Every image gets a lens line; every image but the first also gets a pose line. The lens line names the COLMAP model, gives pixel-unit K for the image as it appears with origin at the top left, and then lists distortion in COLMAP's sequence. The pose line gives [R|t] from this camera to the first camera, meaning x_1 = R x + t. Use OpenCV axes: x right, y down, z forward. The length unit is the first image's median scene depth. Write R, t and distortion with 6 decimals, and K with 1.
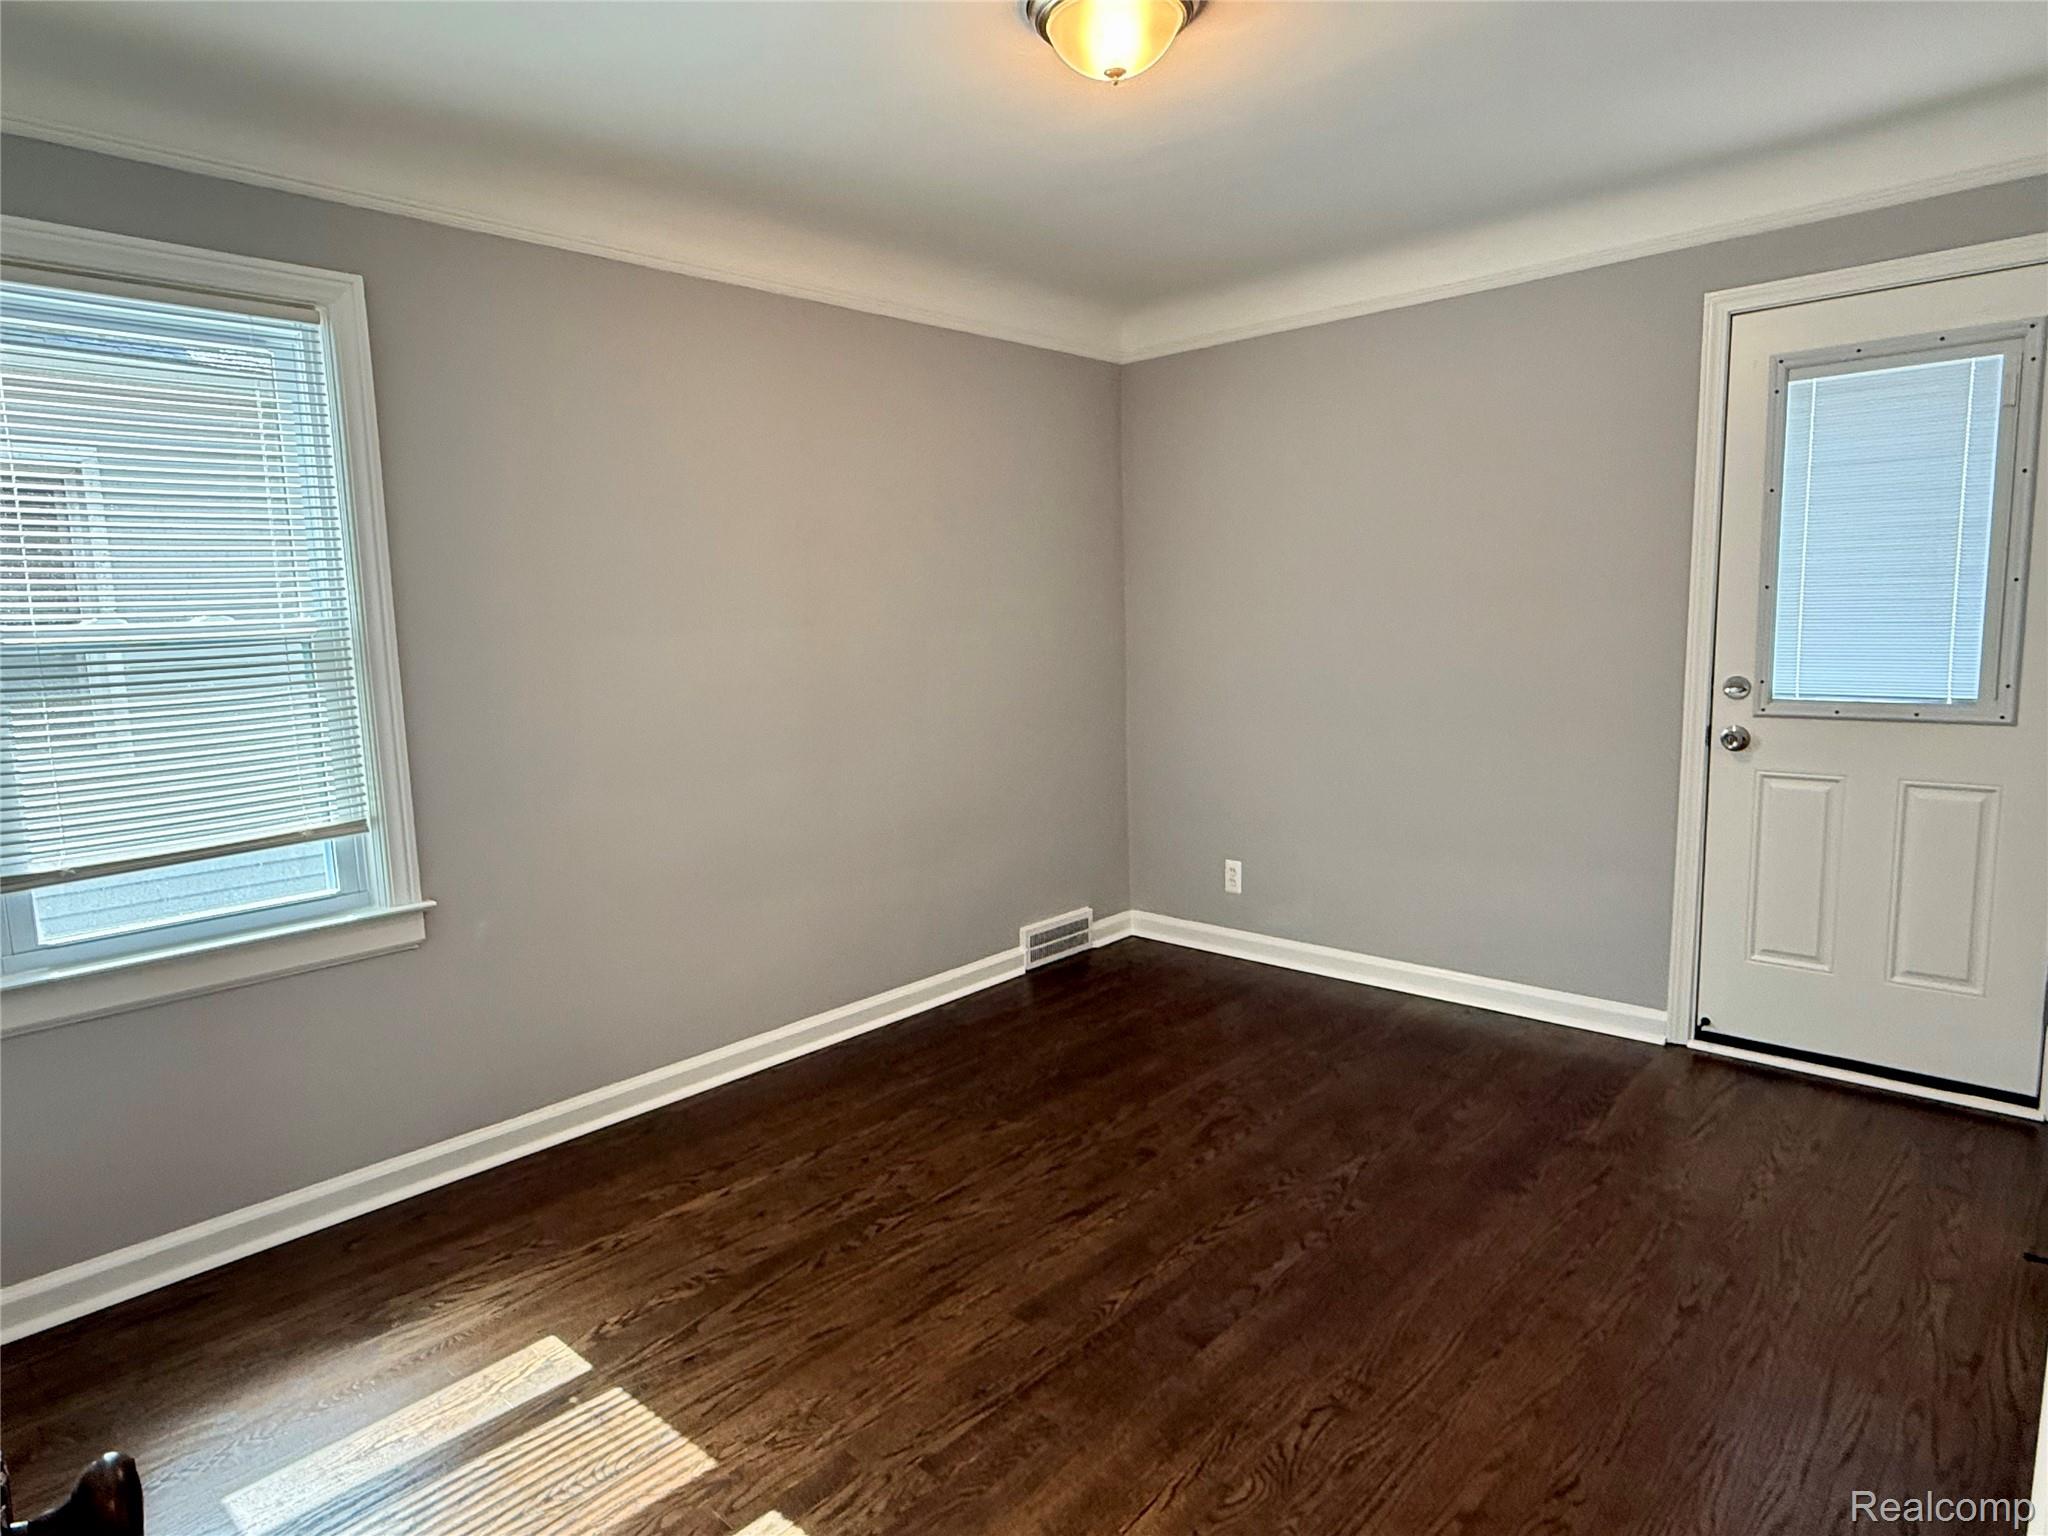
lens RADIAL K [[1213.7, 0, 1035.3], [0, 1213.7, 772.7], [0, 0, 1]] dist [-0.002275, -0.000147]
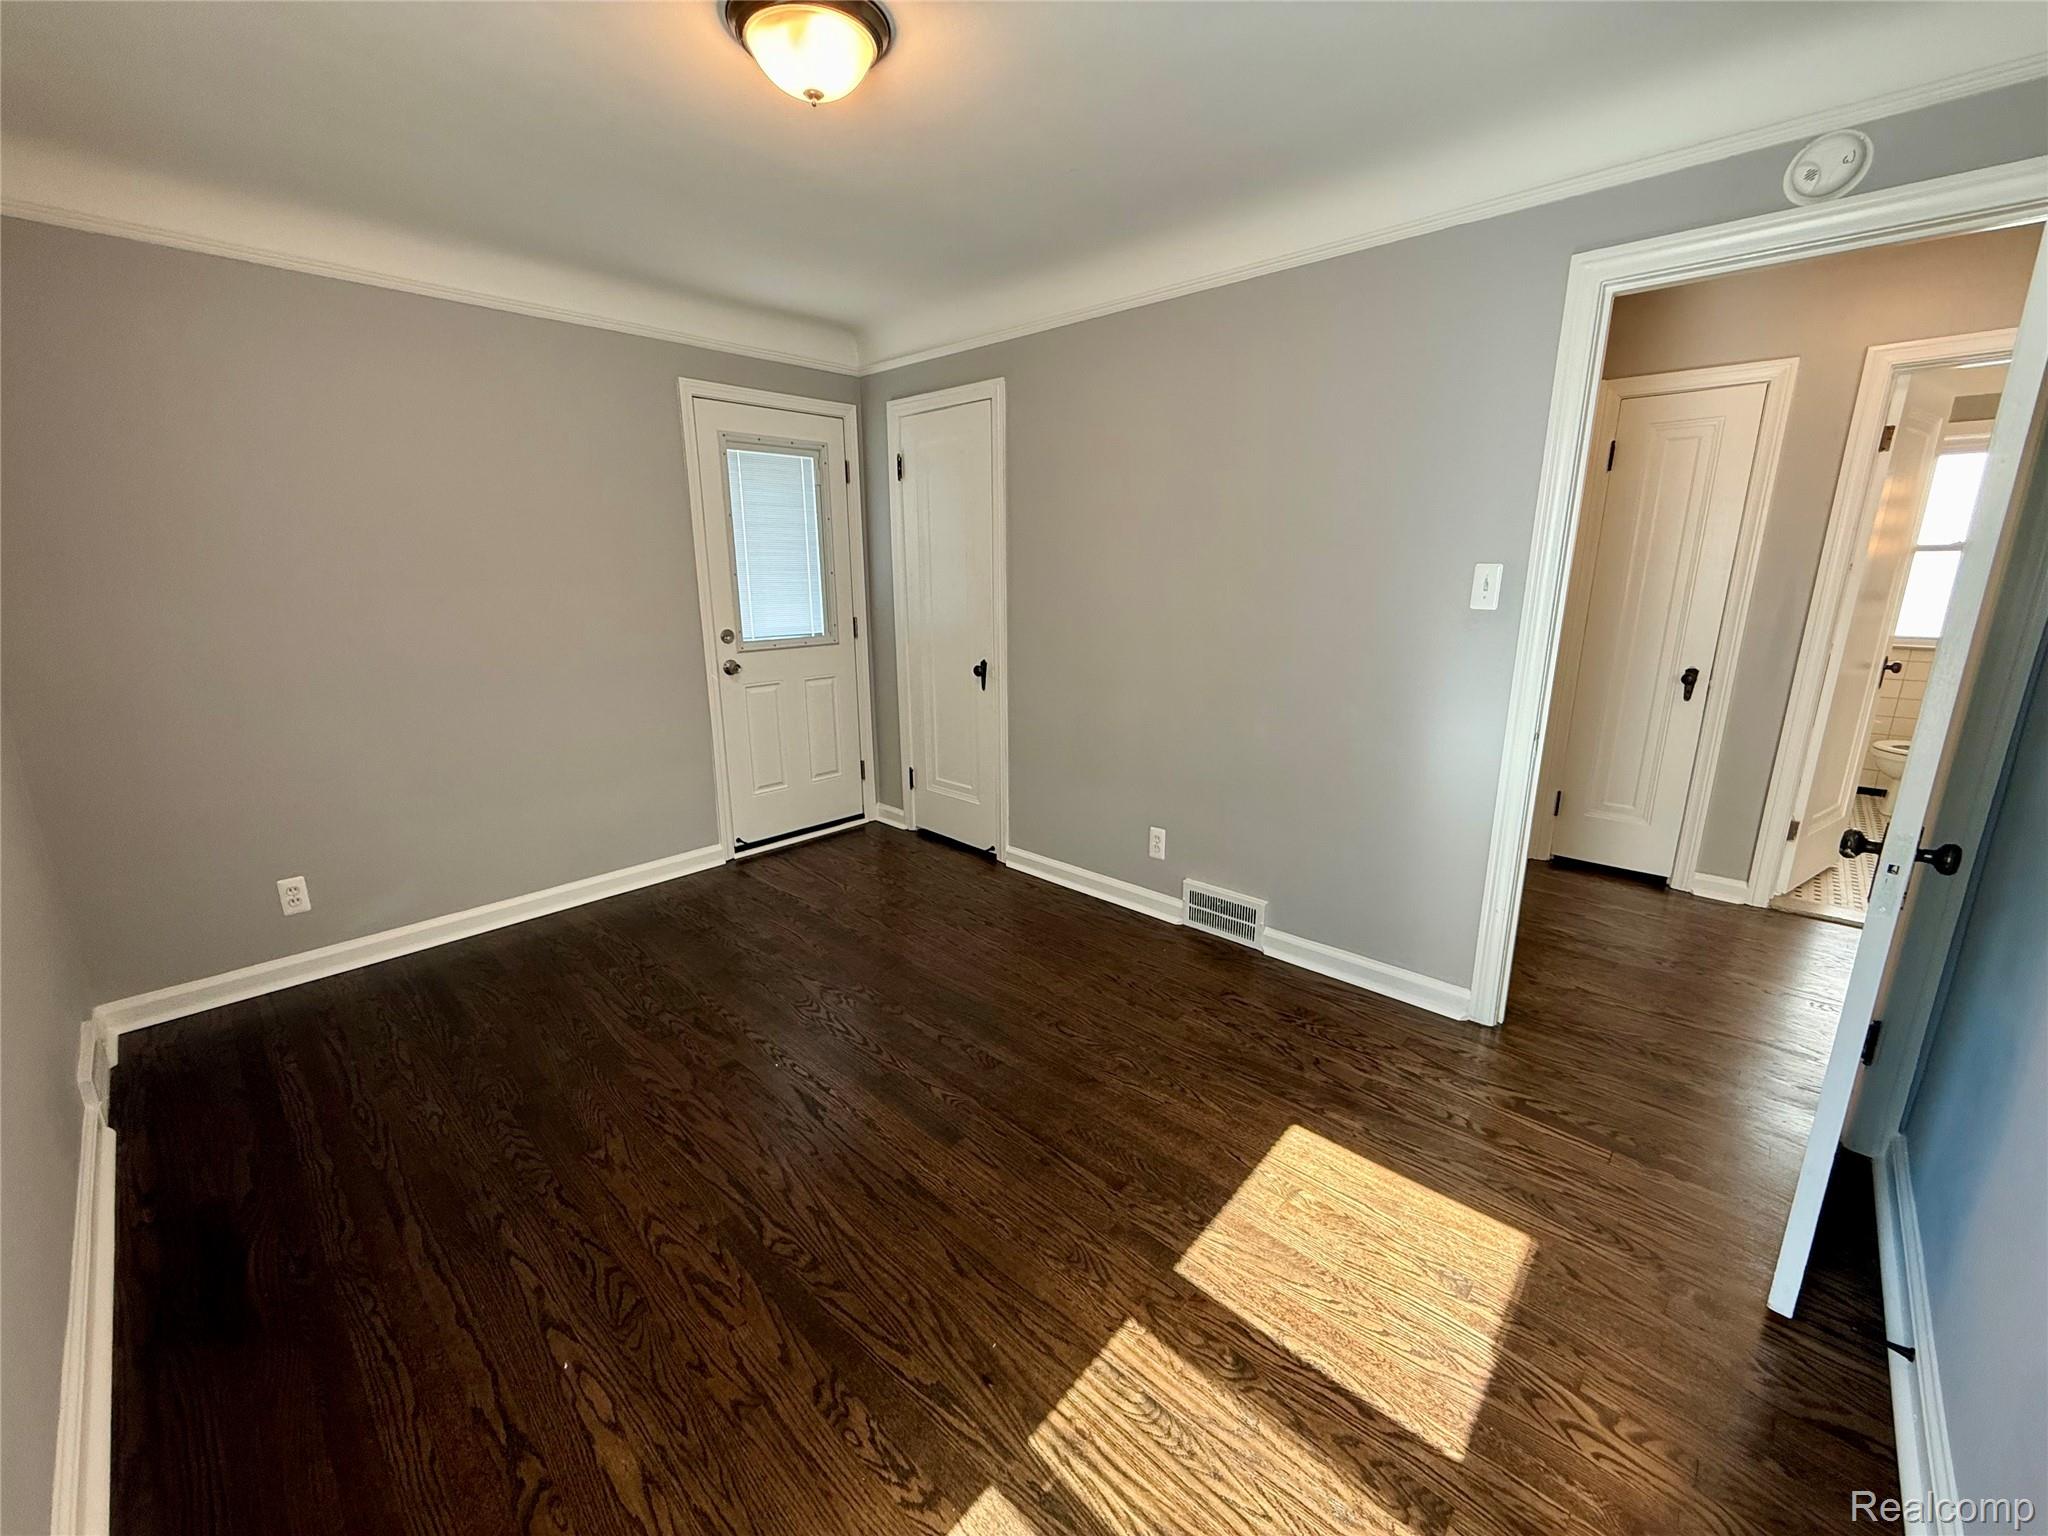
lens RADIAL K [[820.0, 0, 1027.9], [0, 820.0, 772.3], [0, 0, 1]] dist [-0.001634, 0.000831]
pose [[-0.008889, -0.220925, 0.975250, -0.625191], [0.137847, 0.965707, 0.220019, -0.091660], [-0.990414, 0.136392, 0.021869, 0.681090]]
